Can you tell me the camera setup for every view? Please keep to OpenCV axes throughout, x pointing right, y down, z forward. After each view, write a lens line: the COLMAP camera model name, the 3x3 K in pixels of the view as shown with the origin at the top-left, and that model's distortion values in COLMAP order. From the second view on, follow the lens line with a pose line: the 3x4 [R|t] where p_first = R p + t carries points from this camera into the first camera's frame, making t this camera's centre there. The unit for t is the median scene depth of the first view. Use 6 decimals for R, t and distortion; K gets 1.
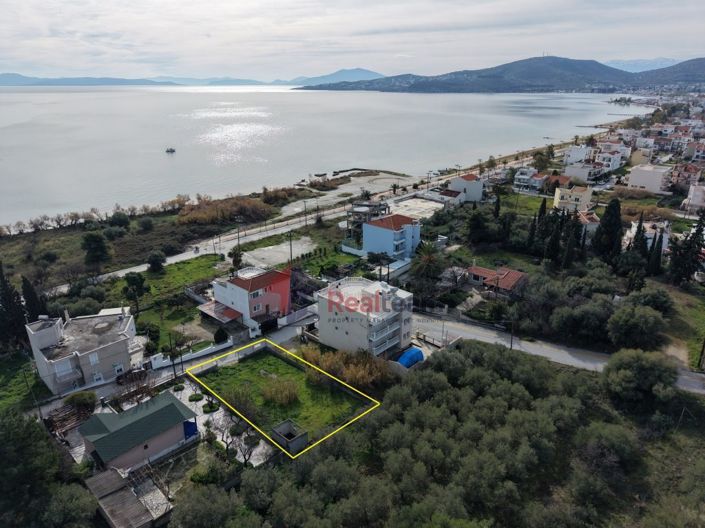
lens RADIAL K [[470.8, 0, 355.6], [0, 470.8, 261.9], [0, 0, 1]] dist [0.025886, -0.027025]
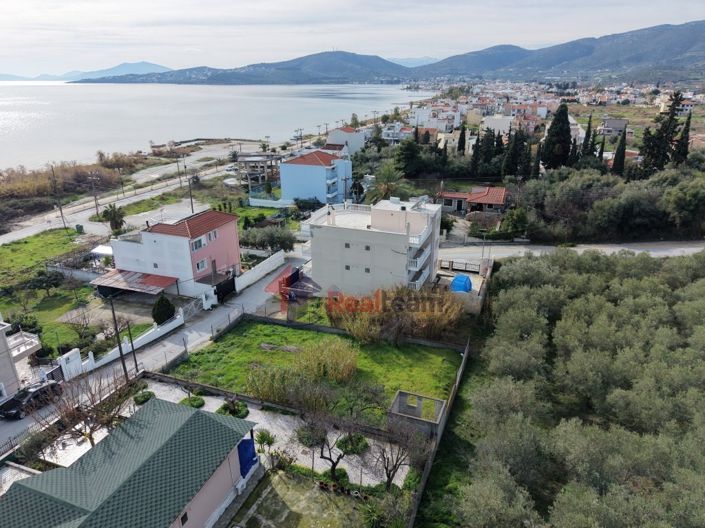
lens RADIAL K [[470.8, 0, 354.5], [0, 470.8, 261.9], [0, 0, 1]] dist [0.025886, -0.027025]
pose [[0.923433, -0.141007, 0.356915, -0.161261], [0.137445, 0.989874, 0.035465, 0.064845], [-0.358301, 0.016307, 0.933464, 0.209922]]
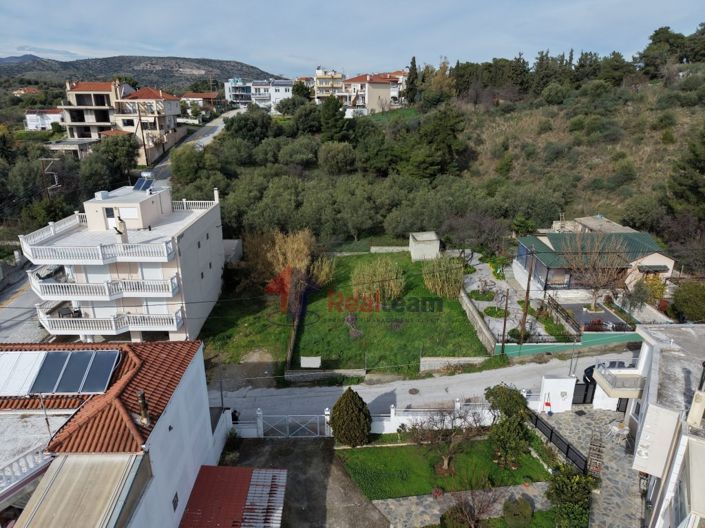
lens RADIAL K [[470.8, 0, 353.3], [0, 470.8, 261.6], [0, 0, 1]] dist [0.025886, -0.027025]
pose [[-0.690246, -0.245217, 0.680756, -0.289641], [0.248299, 0.803423, 0.541164, -0.060823], [-0.679638, 0.542567, -0.493673, 0.665657]]
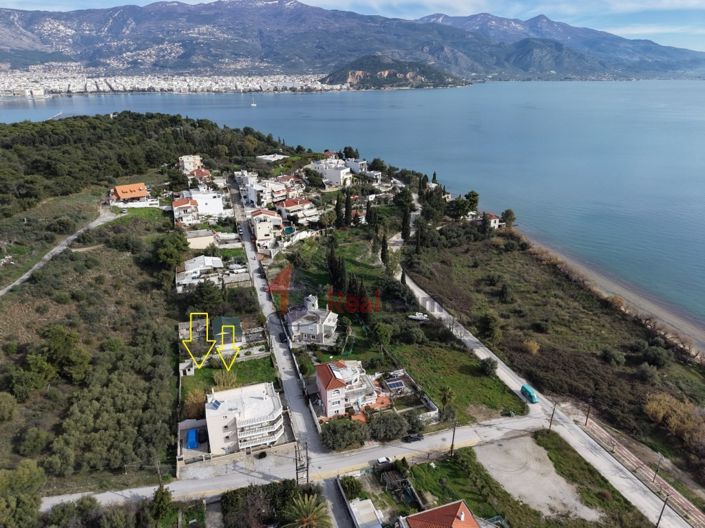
lens RADIAL K [[470.8, 0, 352.4], [0, 470.8, 261.3], [0, 0, 1]] dist [0.025886, -0.027025]
pose [[-0.479231, 0.324352, -0.815557, 0.466551], [-0.308020, 0.807956, 0.502326, -0.570447], [0.821864, 0.491938, -0.287291, 0.846586]]
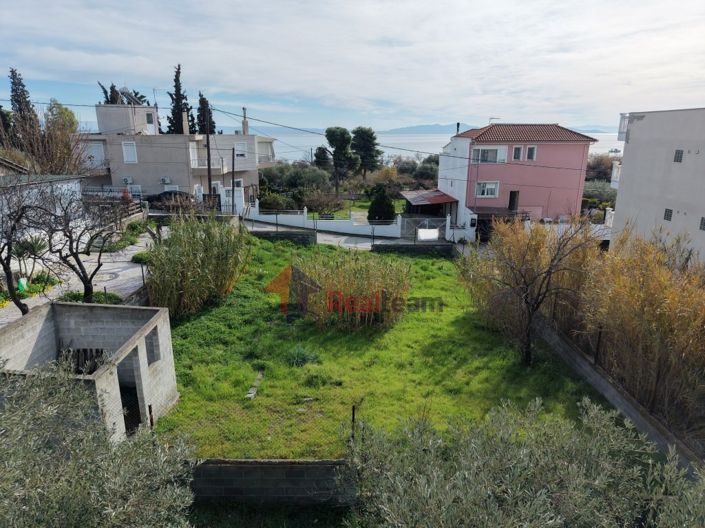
lens RADIAL K [[470.8, 0, 348.5], [0, 470.8, 266.2], [0, 0, 1]] dist [0.025886, -0.027025]
pose [[0.685649, 0.197376, -0.700663, 0.019963], [-0.253893, 0.966936, 0.023933, 0.125687], [0.682220, 0.161483, 0.713091, 0.395101]]
